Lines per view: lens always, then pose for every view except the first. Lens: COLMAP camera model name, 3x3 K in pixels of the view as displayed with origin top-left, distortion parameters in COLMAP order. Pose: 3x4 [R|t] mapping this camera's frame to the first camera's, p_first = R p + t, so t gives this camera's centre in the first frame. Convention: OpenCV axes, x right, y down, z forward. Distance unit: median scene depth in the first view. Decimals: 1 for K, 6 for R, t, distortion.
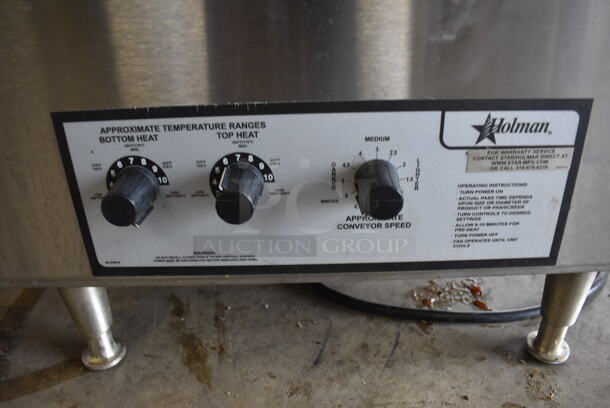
lens RADIAL K [[463.1, 0, 307.7], [0, 463.1, 205.6], [0, 0, 1]] dist [-0.089987, 0.006571]
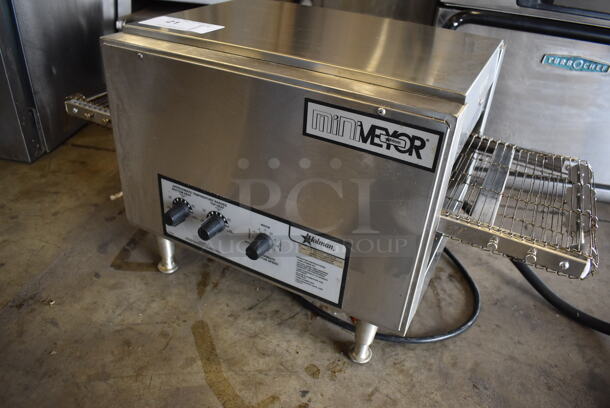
lens RADIAL K [[463.1, 0, 308.0], [0, 463.1, 203.9], [0, 0, 1]] dist [-0.089987, 0.006571]
pose [[0.887021, 0.323661, -0.329297, 0.952793], [-0.291100, 0.945597, 0.145281, -0.578359], [0.358405, -0.033009, 0.932983, -0.985343]]
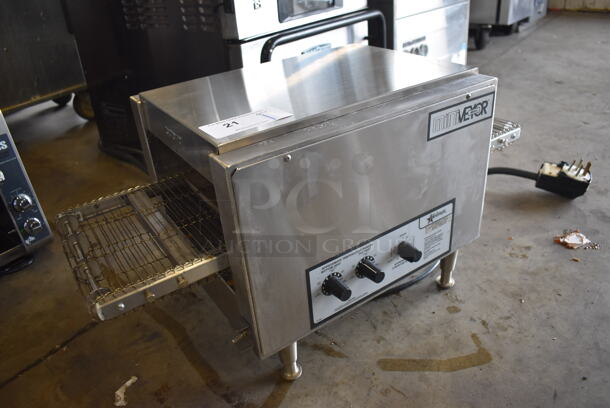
lens RADIAL K [[463.1, 0, 303.8], [0, 463.1, 206.5], [0, 0, 1]] dist [-0.089987, 0.006571]
pose [[0.825652, -0.307790, 0.472825, -1.412570], [0.298078, 0.949538, 0.097604, -0.664342], [-0.479007, 0.060352, 0.875734, -1.020126]]
